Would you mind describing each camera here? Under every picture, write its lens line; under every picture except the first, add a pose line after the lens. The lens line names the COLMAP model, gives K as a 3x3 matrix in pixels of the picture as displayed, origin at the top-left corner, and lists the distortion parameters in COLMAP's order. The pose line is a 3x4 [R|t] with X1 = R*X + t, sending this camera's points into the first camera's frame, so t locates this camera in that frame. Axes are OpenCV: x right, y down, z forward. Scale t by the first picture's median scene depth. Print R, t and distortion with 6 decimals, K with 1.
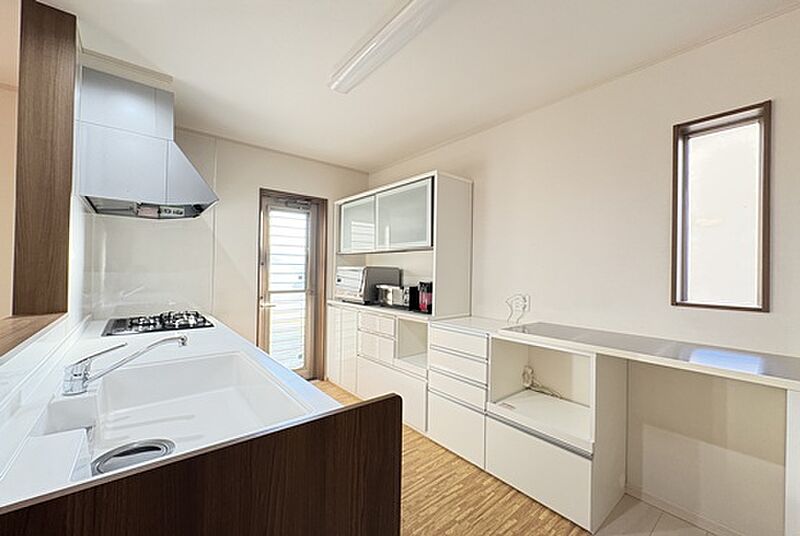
lens RADIAL K [[320.5, 0, 400.7], [0, 320.5, 268.1], [0, 0, 1]] dist [0.000175, -0.000311]
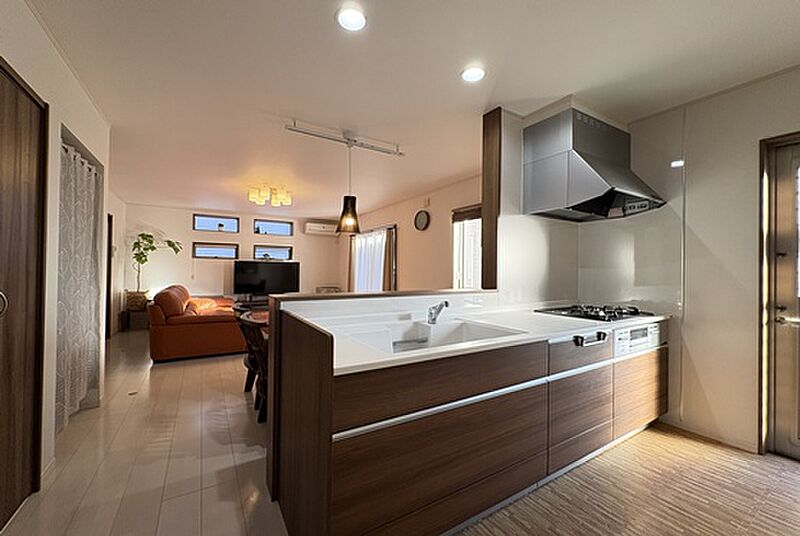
lens RADIAL K [[320.5, 0, 400.7], [0, 320.5, 268.1], [0, 0, 1]] dist [0.000175, -0.000311]
pose [[-0.131814, -0.021634, -0.991038, 0.359536], [-0.004717, 0.999764, -0.021198, 0.037480], [0.991263, 0.001880, -0.131885, 0.406104]]
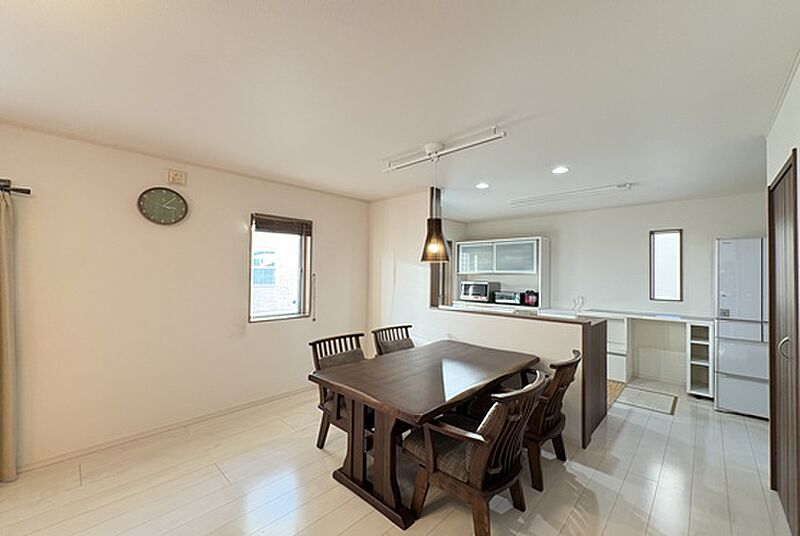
lens RADIAL K [[320.5, 0, 400.7], [0, 320.5, 268.1], [0, 0, 1]] dist [0.000175, -0.000311]
pose [[0.992989, -0.002383, 0.118184, -0.925685], [0.003783, 0.999925, -0.011626, -0.074841], [-0.118147, 0.011991, 0.992924, -0.848851]]
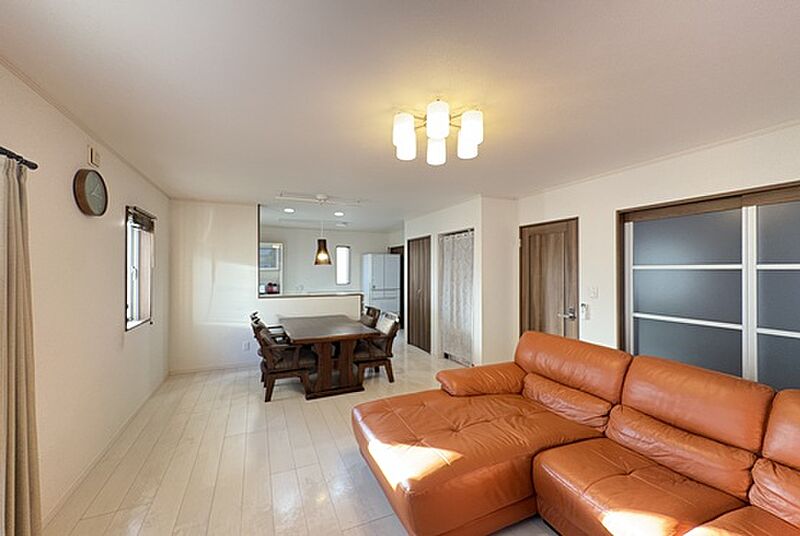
lens RADIAL K [[320.5, 0, 400.7], [0, 320.5, 268.1], [0, 0, 1]] dist [0.000175, -0.000311]
pose [[0.262310, -0.009836, 0.964934, -2.171656], [-0.003776, 0.999930, 0.011219, -0.108859], [-0.964976, -0.006586, 0.262254, -0.720835]]
